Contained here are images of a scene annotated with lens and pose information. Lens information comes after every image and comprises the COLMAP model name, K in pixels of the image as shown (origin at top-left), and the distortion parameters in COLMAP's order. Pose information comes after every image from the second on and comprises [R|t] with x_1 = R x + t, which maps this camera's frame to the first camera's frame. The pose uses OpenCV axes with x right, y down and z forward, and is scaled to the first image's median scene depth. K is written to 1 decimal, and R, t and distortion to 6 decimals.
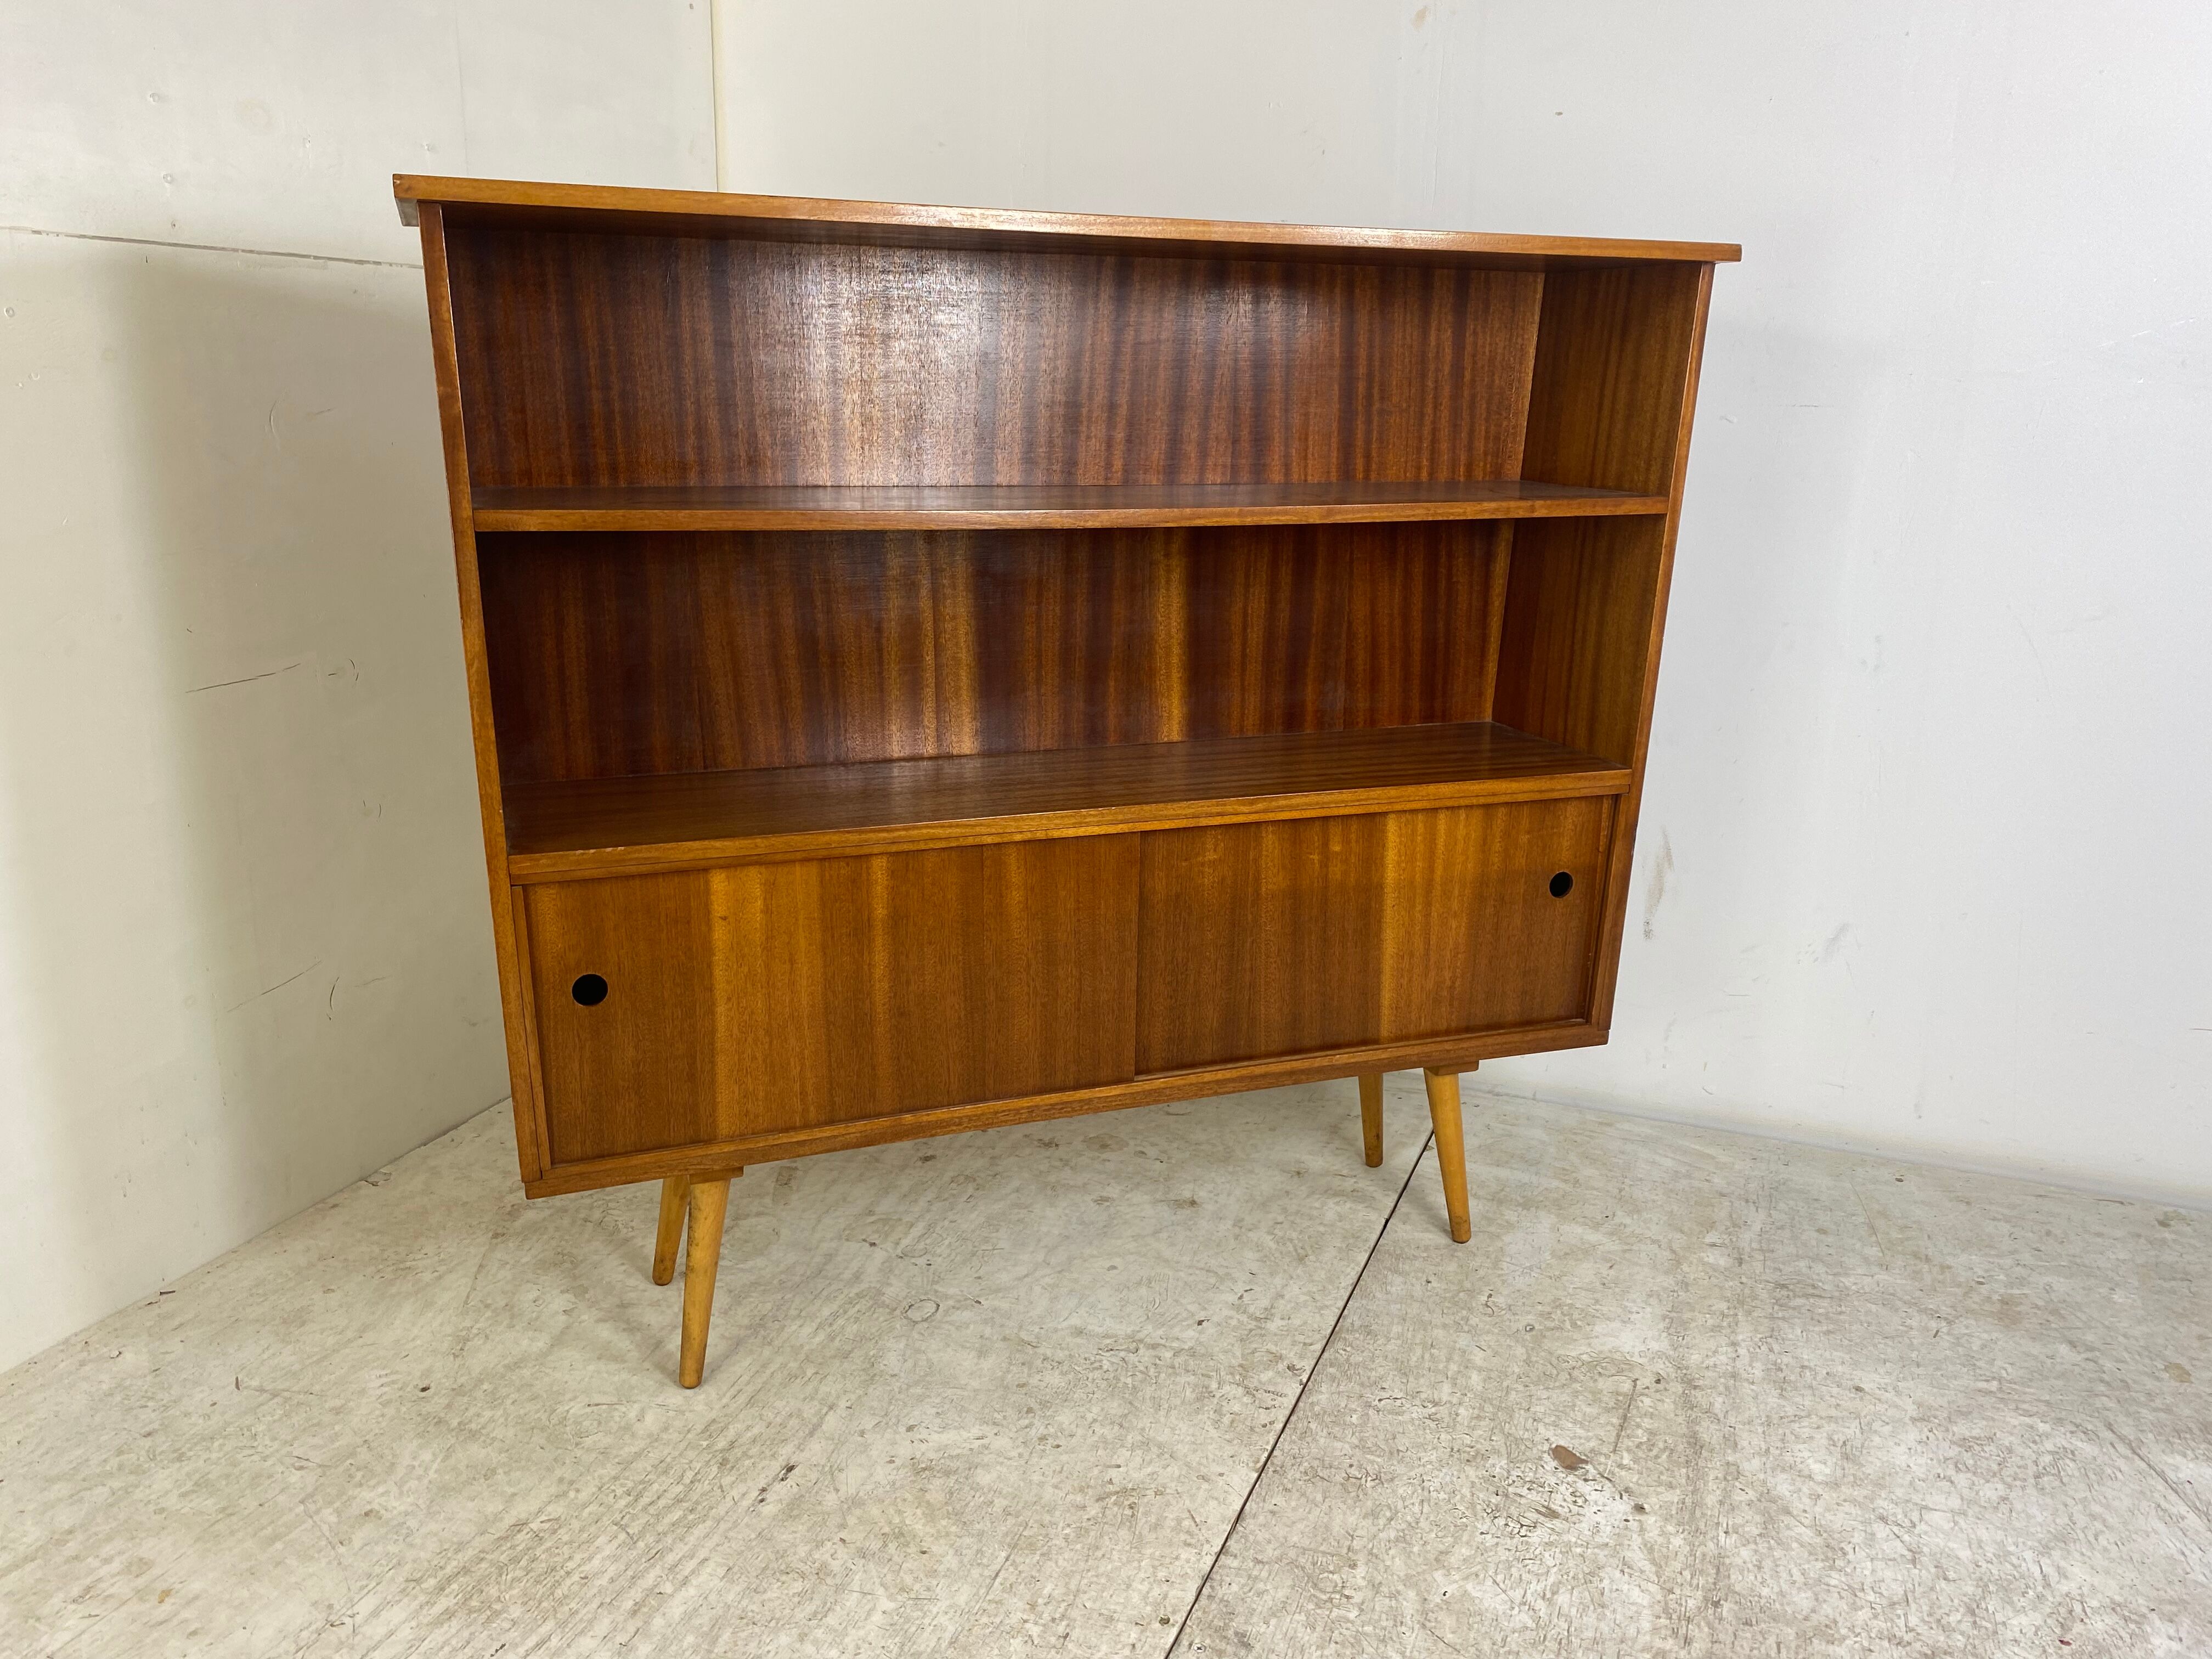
lens RADIAL K [[1698.9, 0, 1102.4], [0, 1698.9, 782.2], [0, 0, 1]] dist [0.009758, -0.012329]
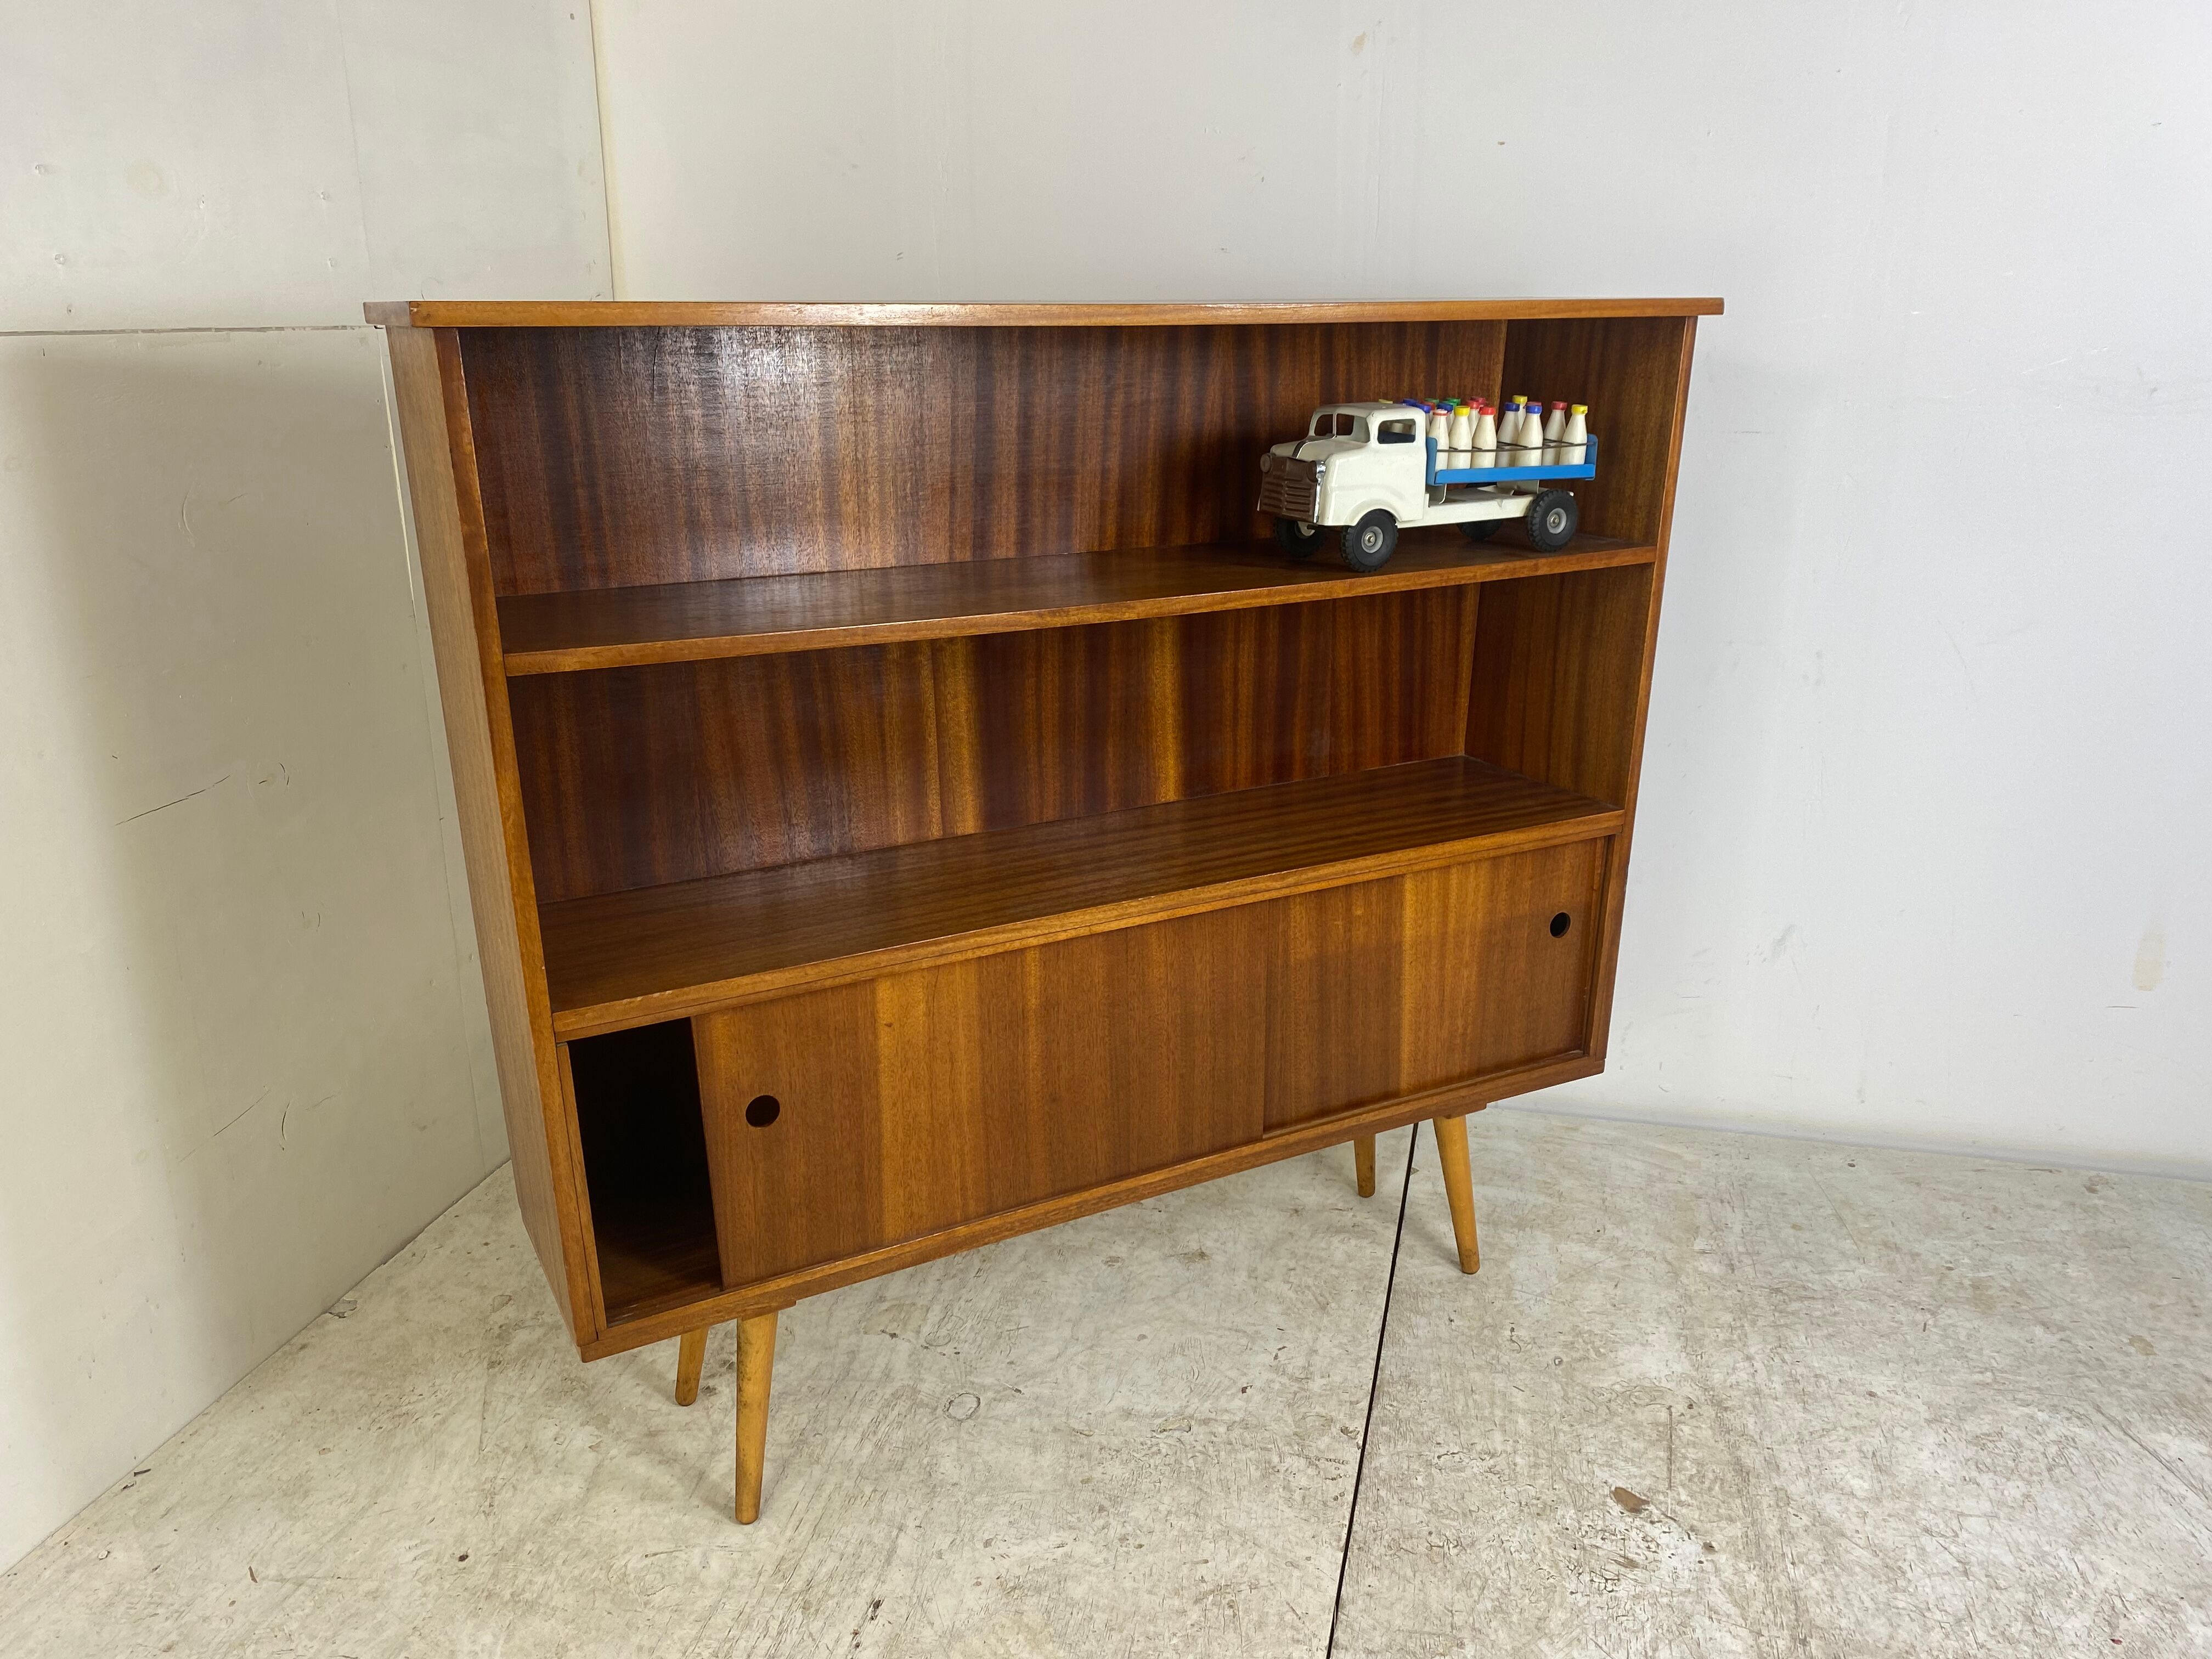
lens RADIAL K [[1698.9, 0, 1117.9], [0, 1698.9, 780.3], [0, 0, 1]] dist [0.009758, -0.012329]
pose [[0.989617, -0.057429, 0.131757, -0.135437], [0.052045, 0.997677, 0.043952, -0.093998], [-0.133975, -0.036639, 0.990307, 0.031709]]
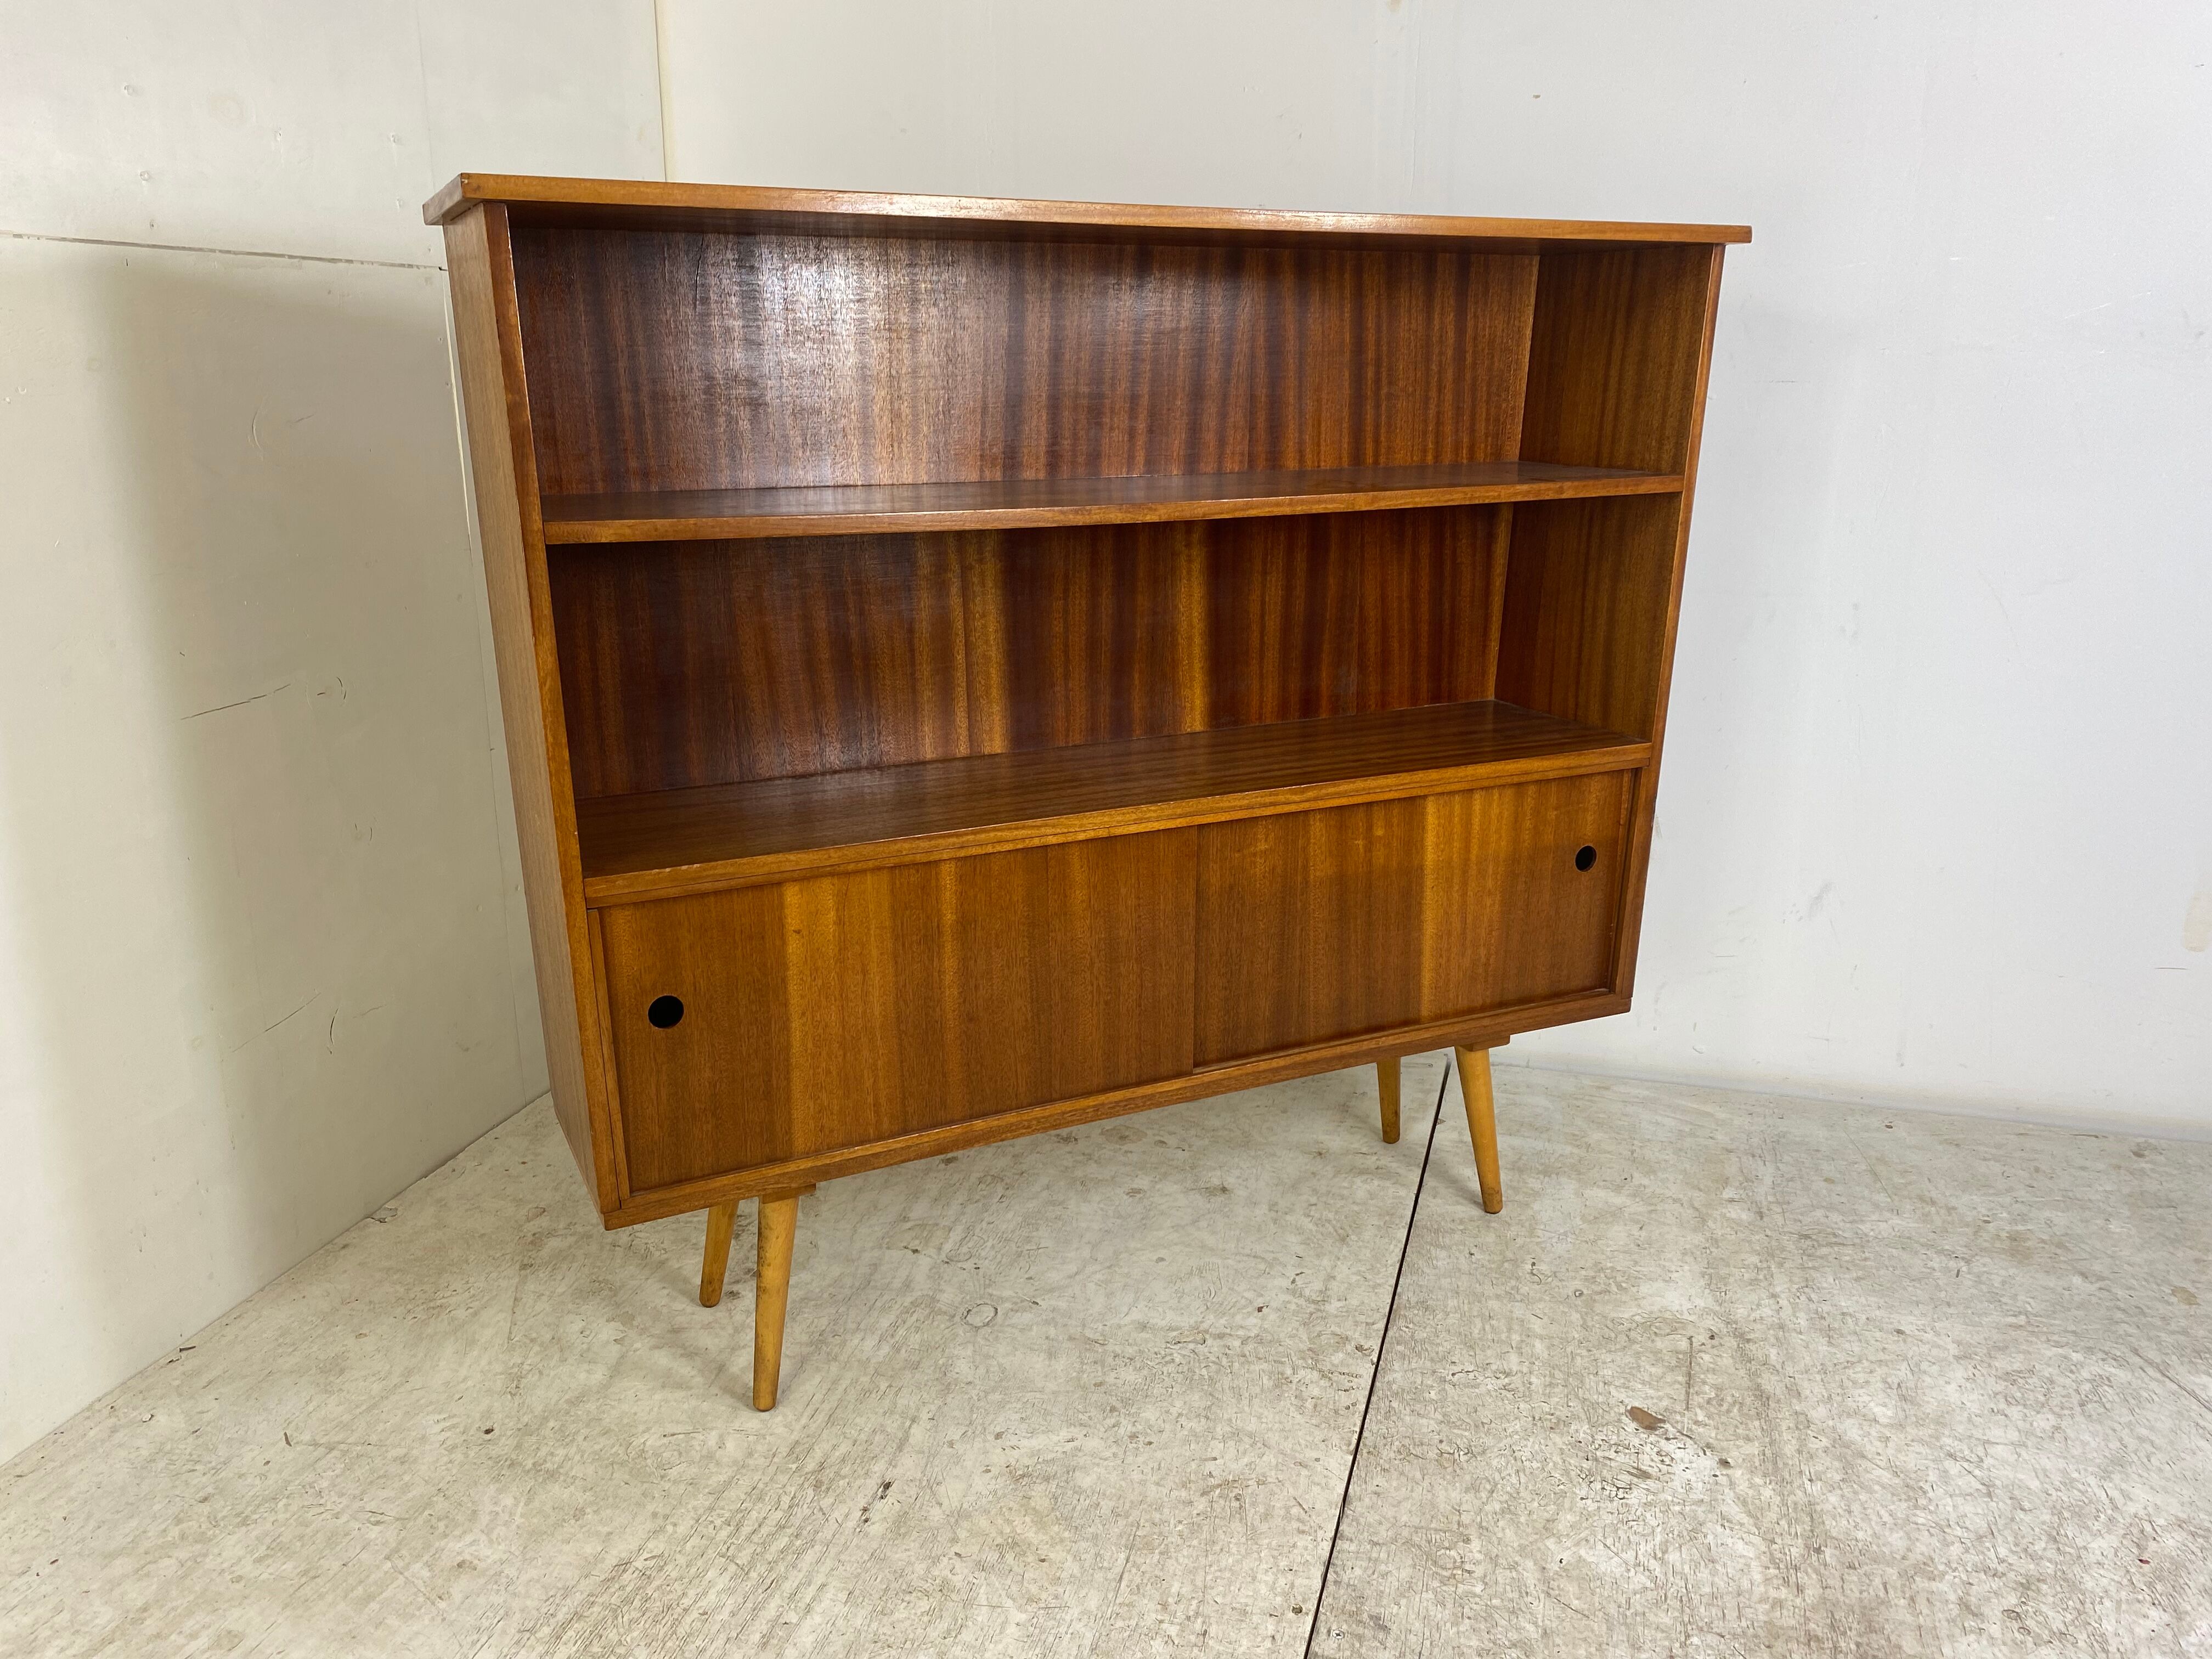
lens RADIAL K [[1698.9, 0, 1091.6], [0, 1698.9, 785.3], [0, 0, 1]] dist [0.009758, -0.012329]
pose [[0.995640, -0.039631, 0.084436, -0.121284], [0.038454, 0.999140, 0.015524, -0.011796], [-0.084978, -0.012210, 0.996308, 0.011160]]
